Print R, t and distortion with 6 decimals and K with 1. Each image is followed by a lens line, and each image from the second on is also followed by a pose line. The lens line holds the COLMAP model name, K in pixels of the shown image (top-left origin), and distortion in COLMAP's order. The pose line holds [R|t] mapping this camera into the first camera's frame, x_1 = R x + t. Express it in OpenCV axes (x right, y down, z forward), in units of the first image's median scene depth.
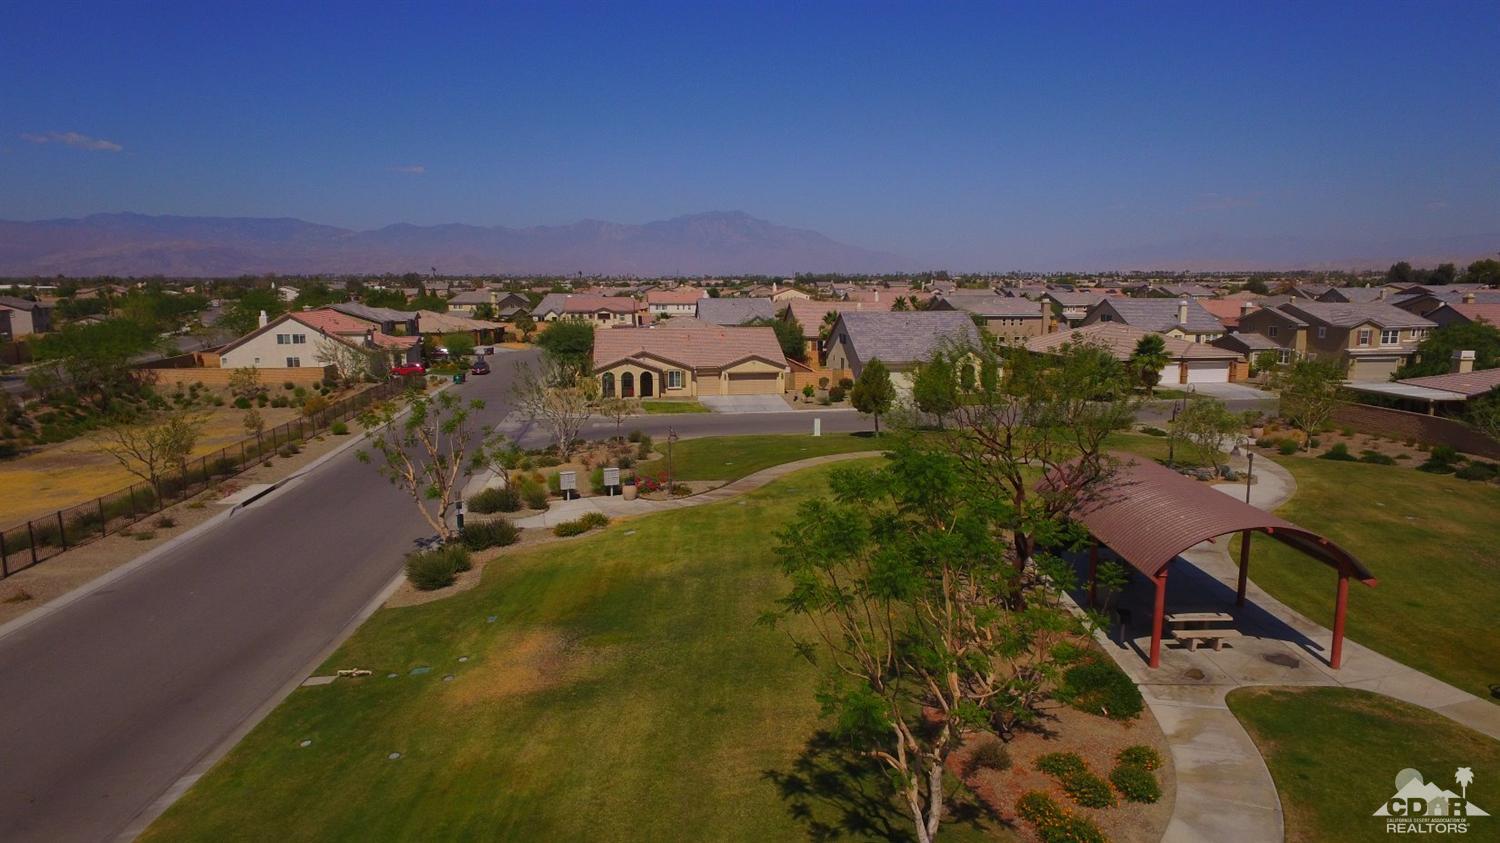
lens RADIAL K [[868.8, 0, 748.5], [0, 868.8, 414.7], [0, 0, 1]] dist [-0.008849, 0.011764]
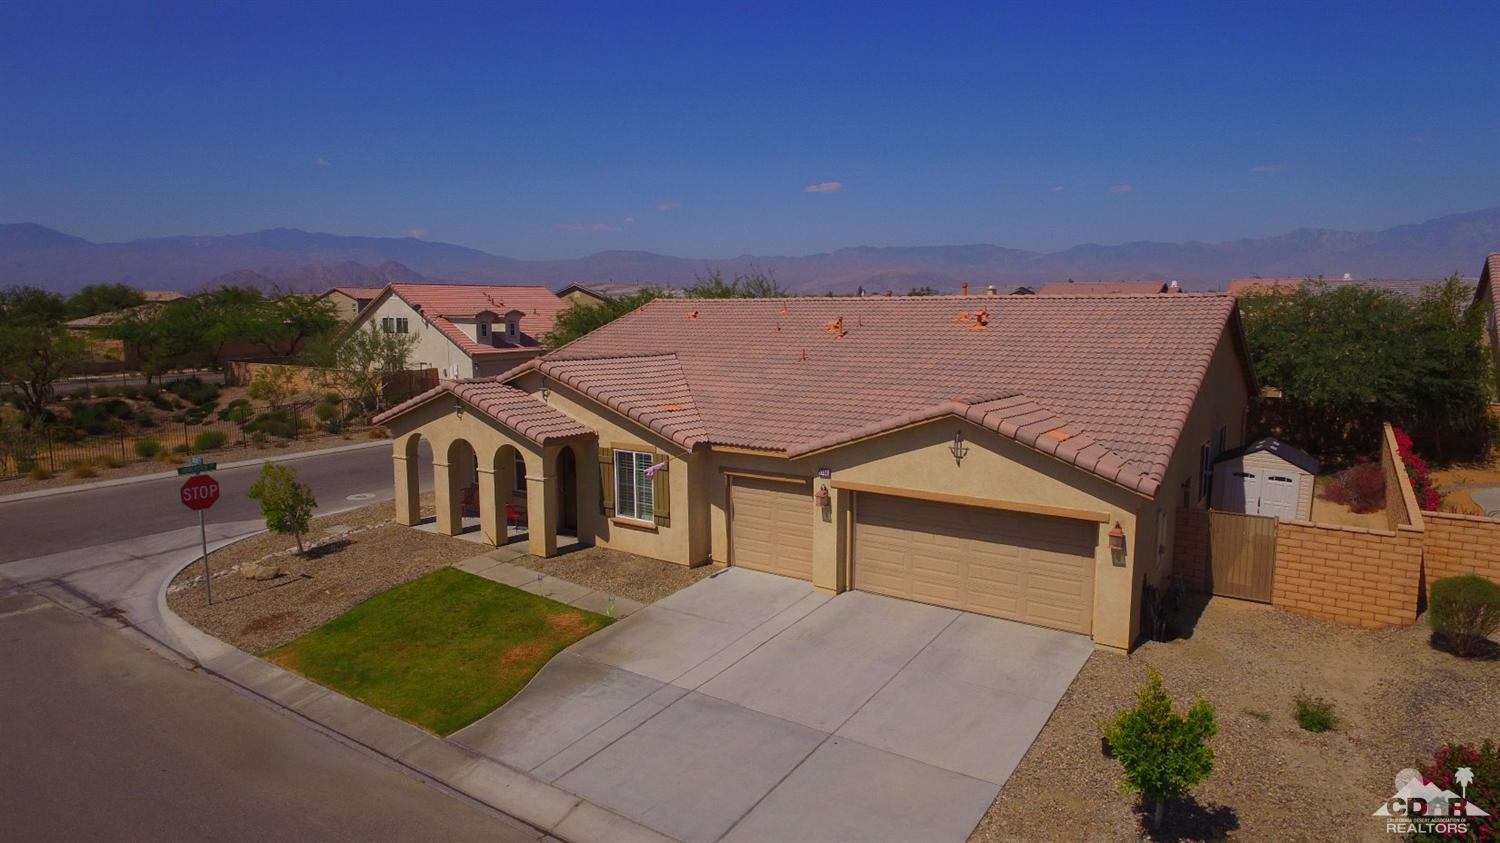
lens RADIAL K [[868.8, 0, 748.5], [0, 868.8, 414.7], [0, 0, 1]] dist [-0.008849, 0.011764]
pose [[0.737998, 0.080492, -0.669986, 0.088909], [-0.095750, 0.995305, 0.014106, -0.060152], [0.667976, 0.053741, 0.742240, 0.752562]]
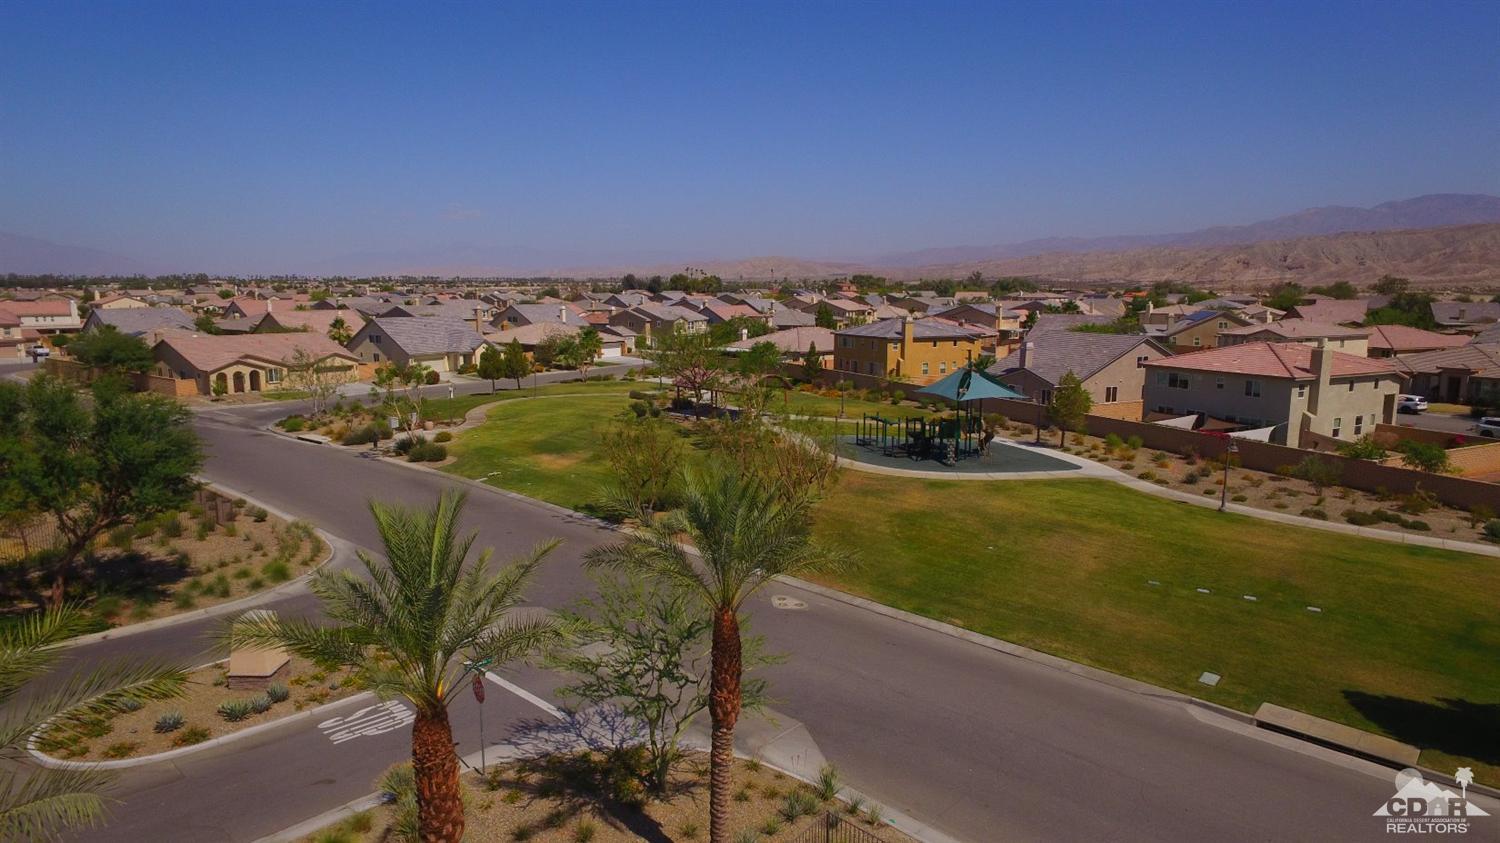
lens RADIAL K [[868.8, 0, 748.5], [0, 868.8, 414.7], [0, 0, 1]] dist [-0.008849, 0.011764]
pose [[0.698881, -0.100730, 0.708110, -0.440431], [0.103846, 0.993833, 0.038882, 0.033094], [-0.707659, 0.046360, 0.705031, -0.307652]]
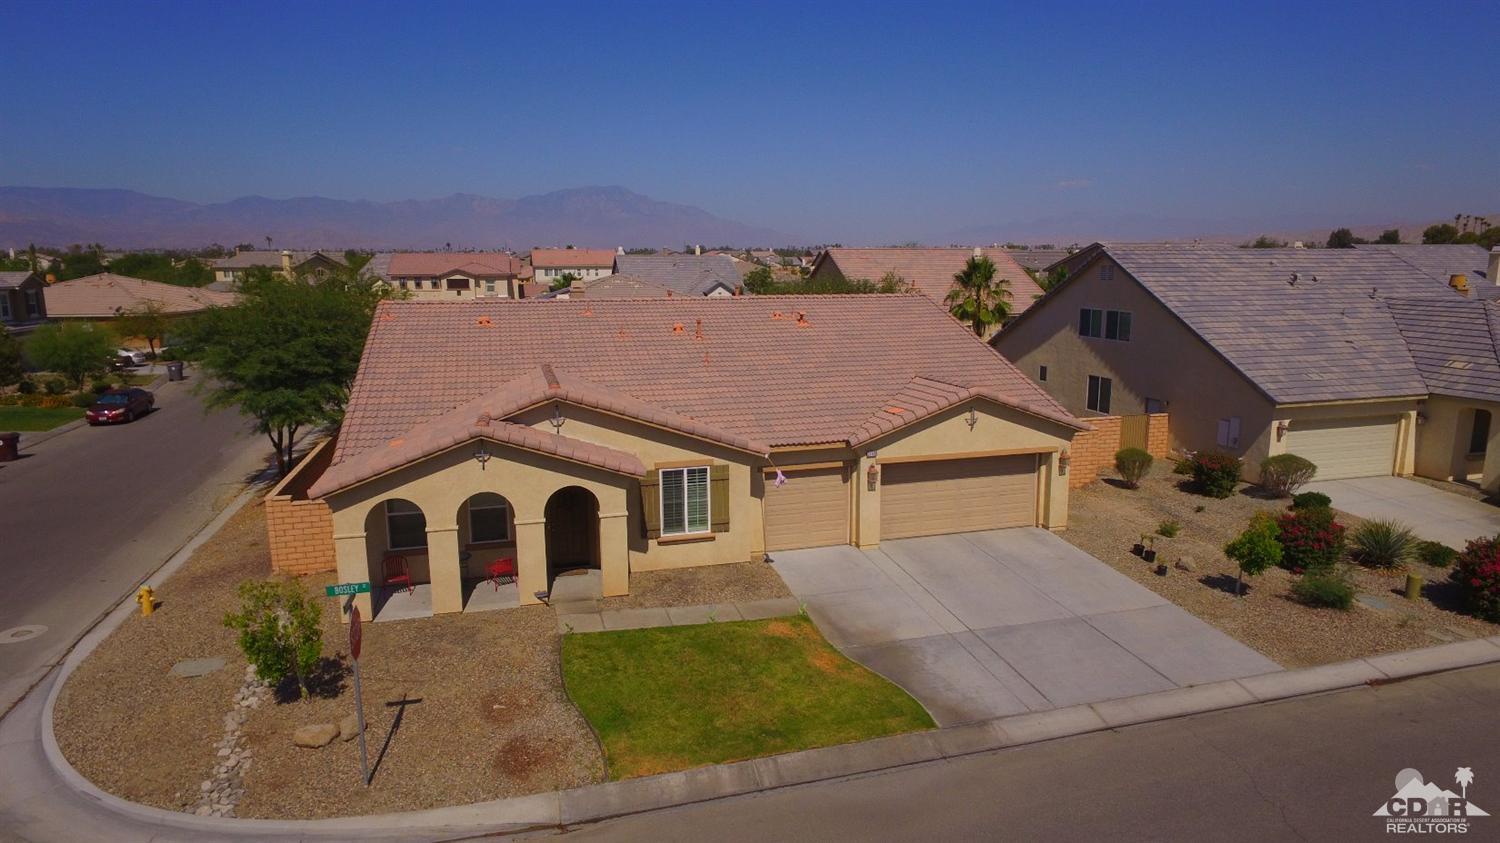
lens RADIAL K [[868.8, 0, 748.5], [0, 868.8, 414.7], [0, 0, 1]] dist [-0.008849, 0.011764]
pose [[0.991048, -0.025648, 0.131015, -0.088648], [0.022137, 0.999358, 0.028184, -0.064547], [-0.131654, -0.025032, 0.990980, 0.674837]]
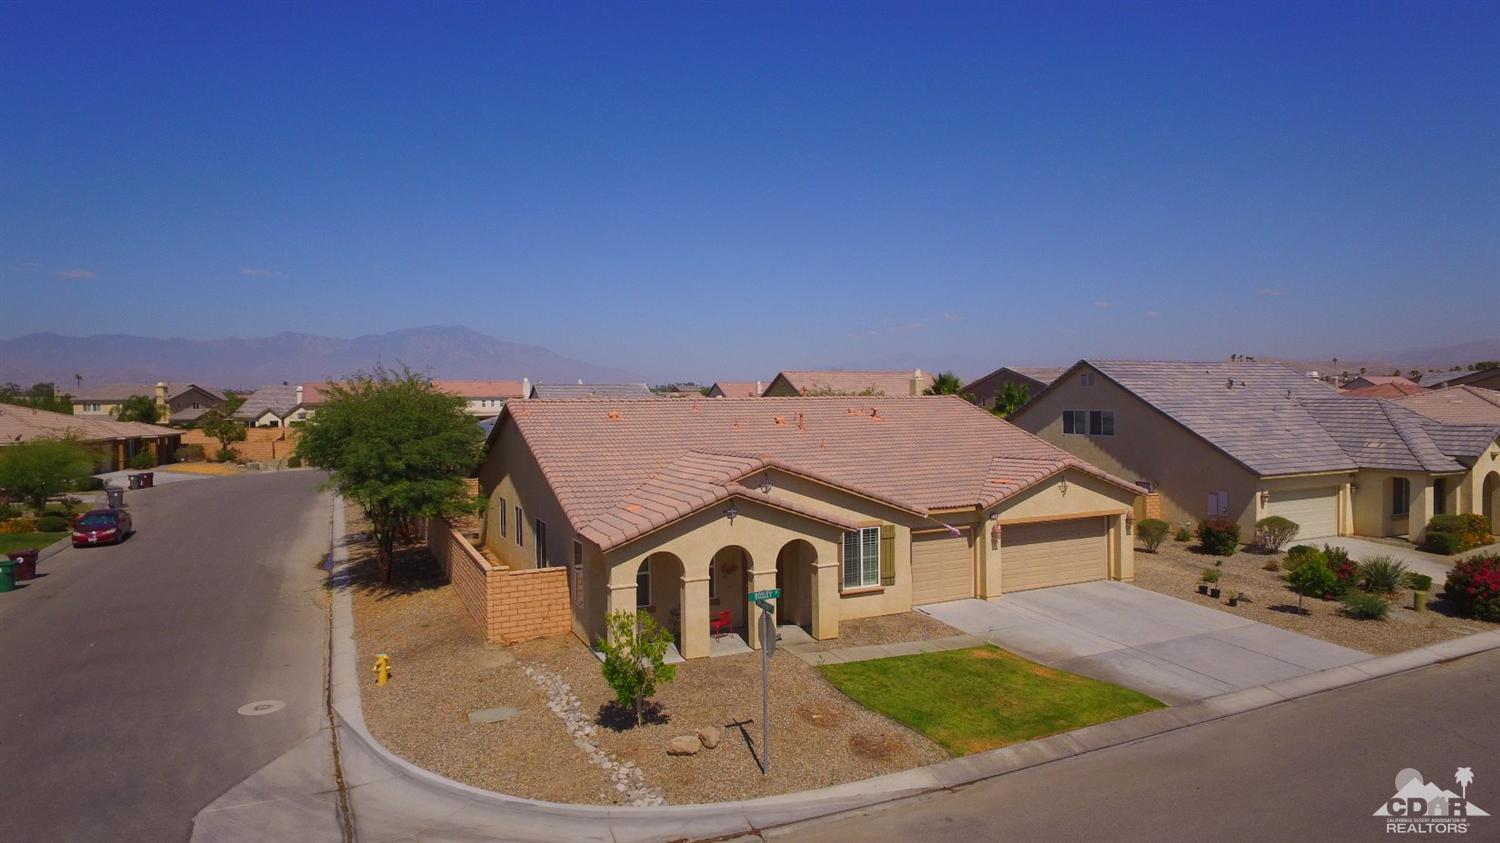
lens RADIAL K [[868.8, 0, 748.5], [0, 868.8, 414.7], [0, 0, 1]] dist [-0.008849, 0.011764]
pose [[0.953244, -0.013584, 0.301896, -0.183743], [0.052999, 0.991021, -0.122754, -0.048714], [-0.297518, 0.133014, 0.945405, 0.659964]]
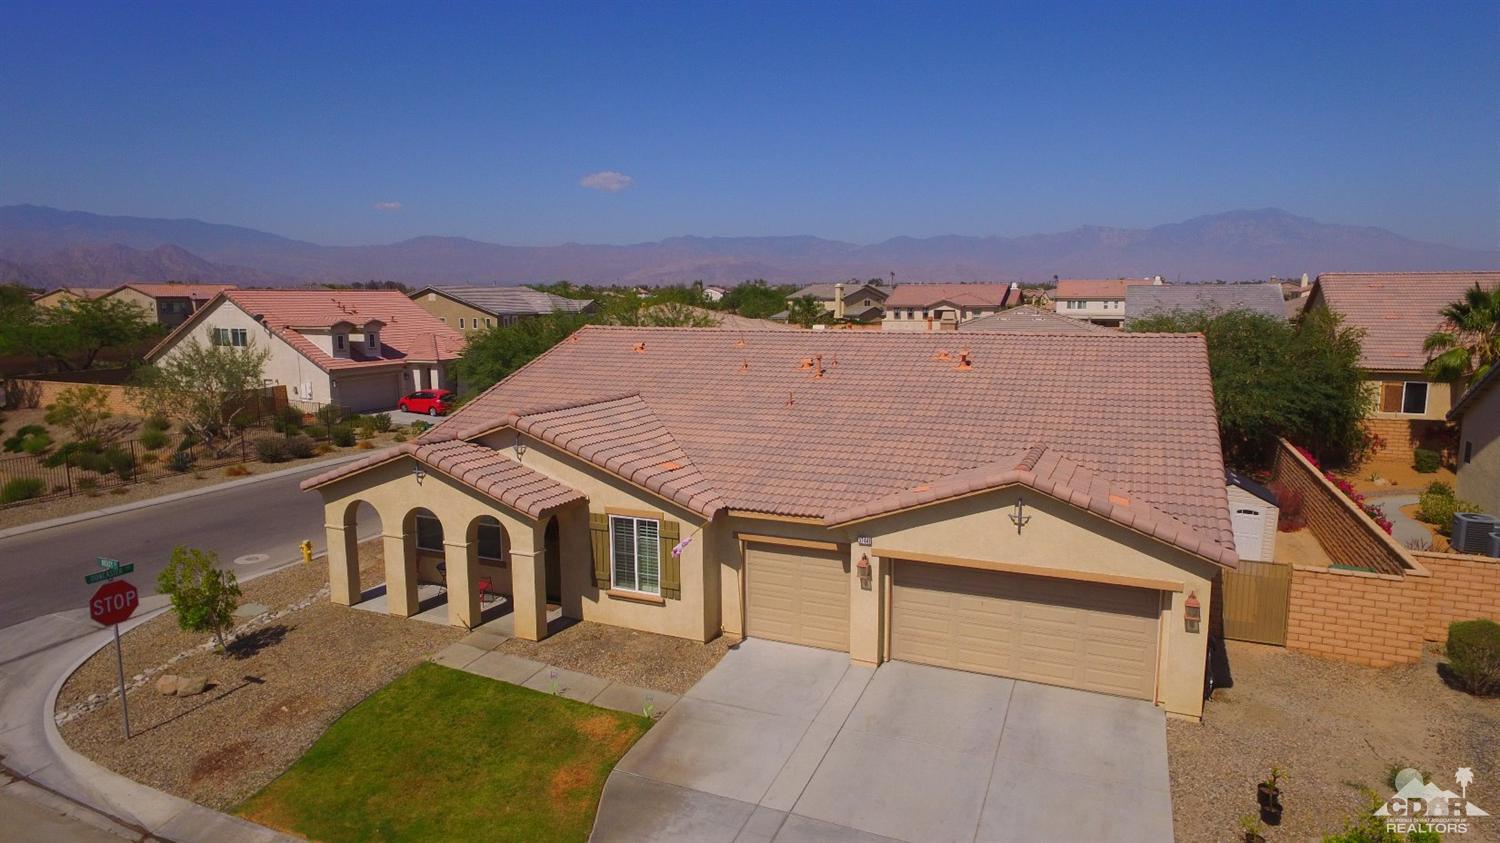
lens RADIAL K [[868.8, 0, 748.5], [0, 868.8, 414.7], [0, 0, 1]] dist [-0.008849, 0.011764]
pose [[0.855235, 0.069073, -0.513617, 0.044565], [-0.074570, 0.997166, 0.009935, -0.072209], [0.512848, 0.029804, 0.857962, 0.739105]]
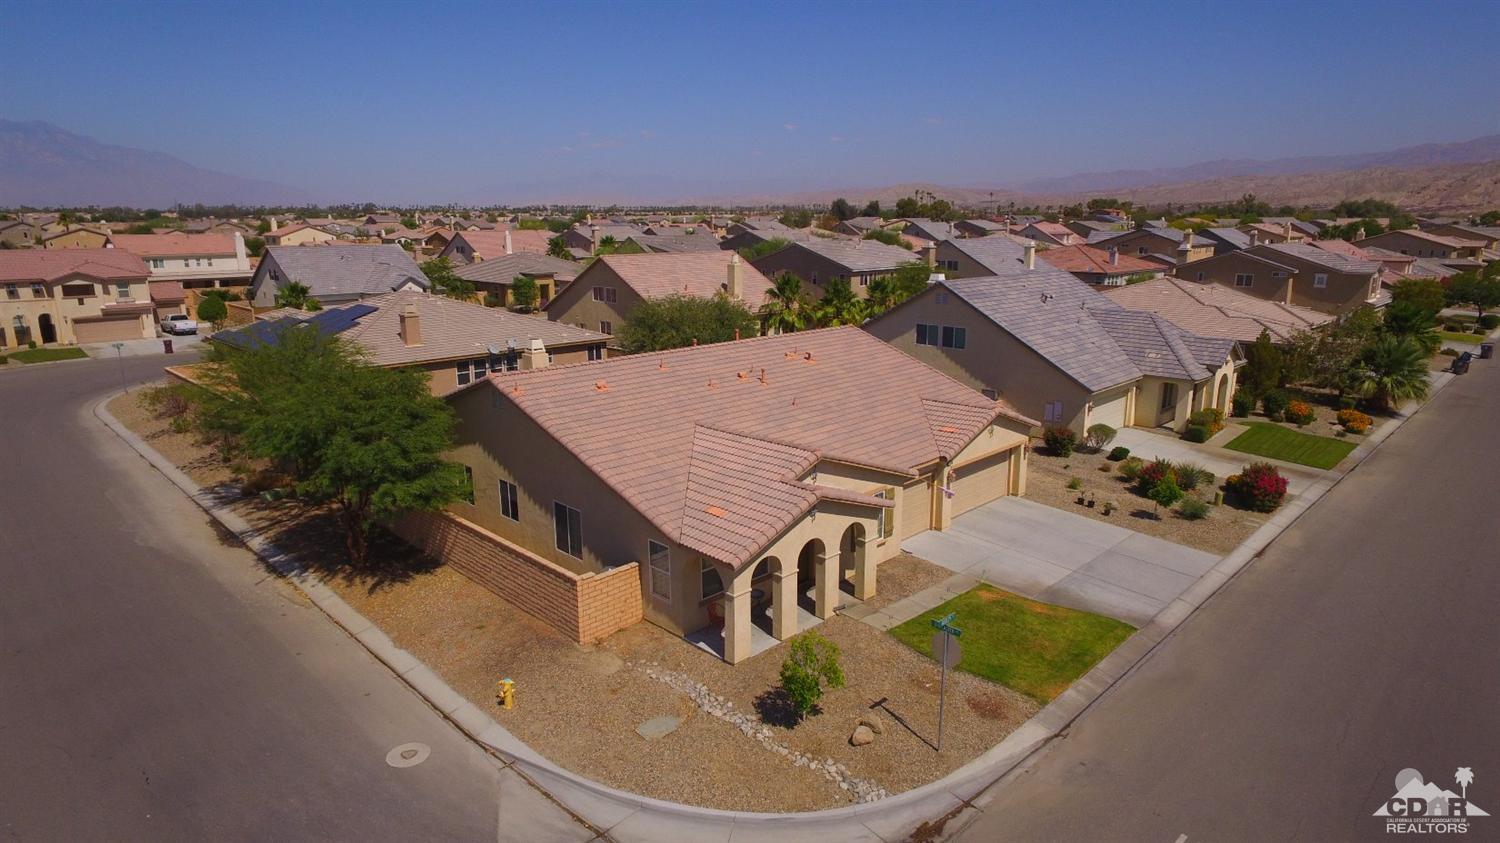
lens RADIAL K [[868.8, 0, 748.5], [0, 868.8, 414.7], [0, 0, 1]] dist [-0.008849, 0.011764]
pose [[0.797485, -0.133867, 0.588300, -0.278921], [0.090482, 0.990583, 0.102750, -0.105977], [-0.596515, -0.028711, 0.802088, 0.684888]]
